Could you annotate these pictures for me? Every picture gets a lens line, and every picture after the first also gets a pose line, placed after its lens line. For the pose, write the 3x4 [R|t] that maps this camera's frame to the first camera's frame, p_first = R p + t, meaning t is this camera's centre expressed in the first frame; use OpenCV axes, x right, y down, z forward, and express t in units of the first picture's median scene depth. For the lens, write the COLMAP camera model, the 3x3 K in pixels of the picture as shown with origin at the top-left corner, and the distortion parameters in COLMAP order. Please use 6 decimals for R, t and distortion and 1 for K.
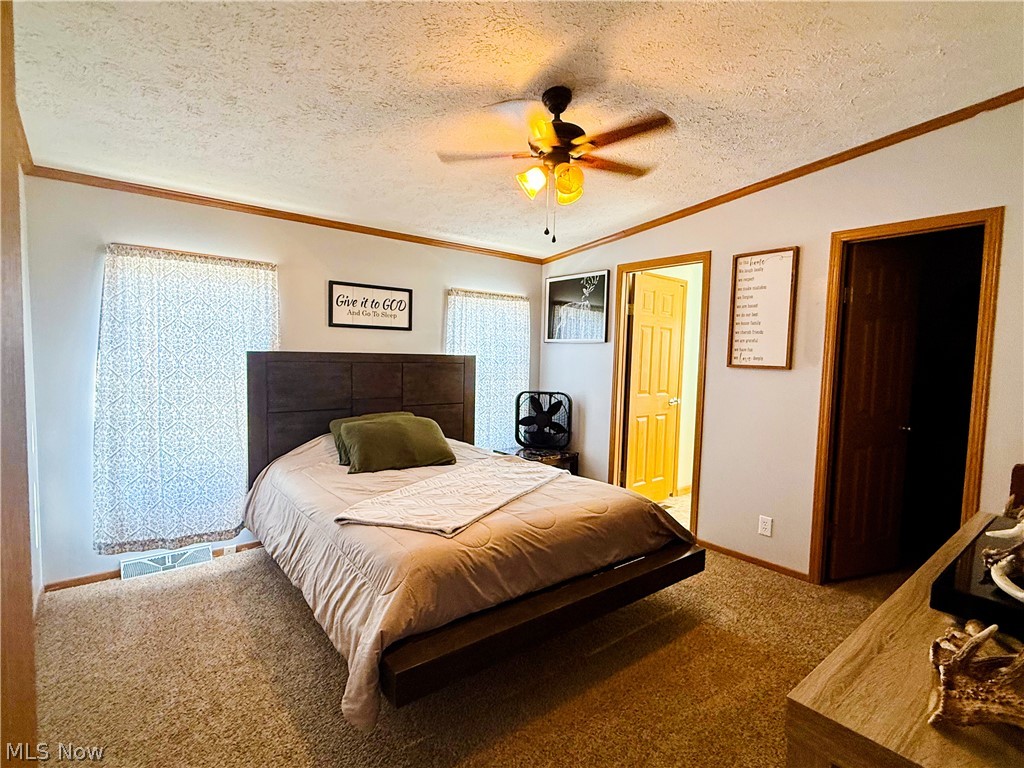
lens RADIAL K [[503.4, 0, 512.0], [0, 503.4, 384.0], [0, 0, 1]] dist [0.000270, -0.000104]
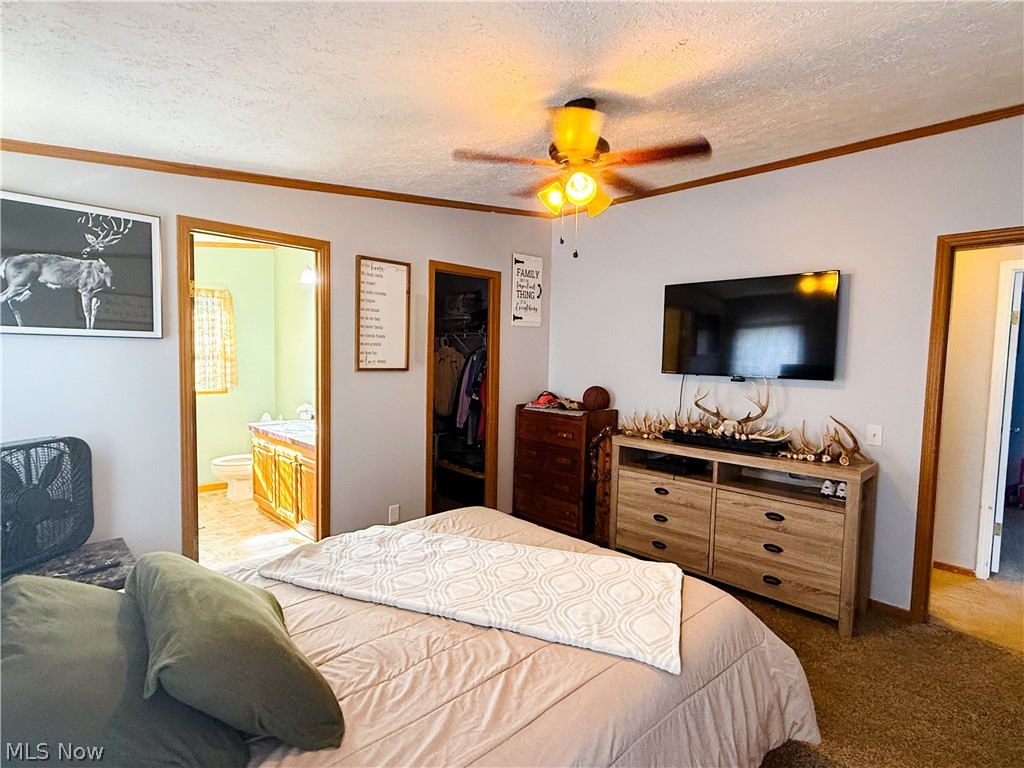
lens RADIAL K [[514.9, 0, 512.0], [0, 514.9, 384.0], [0, 0, 1]] dist [0.000706, 0.000105]
pose [[-0.106731, -0.076423, 0.991347, -0.590945], [0.044629, 0.995669, 0.081561, -0.077600], [-0.993286, 0.052948, -0.102858, 0.826742]]
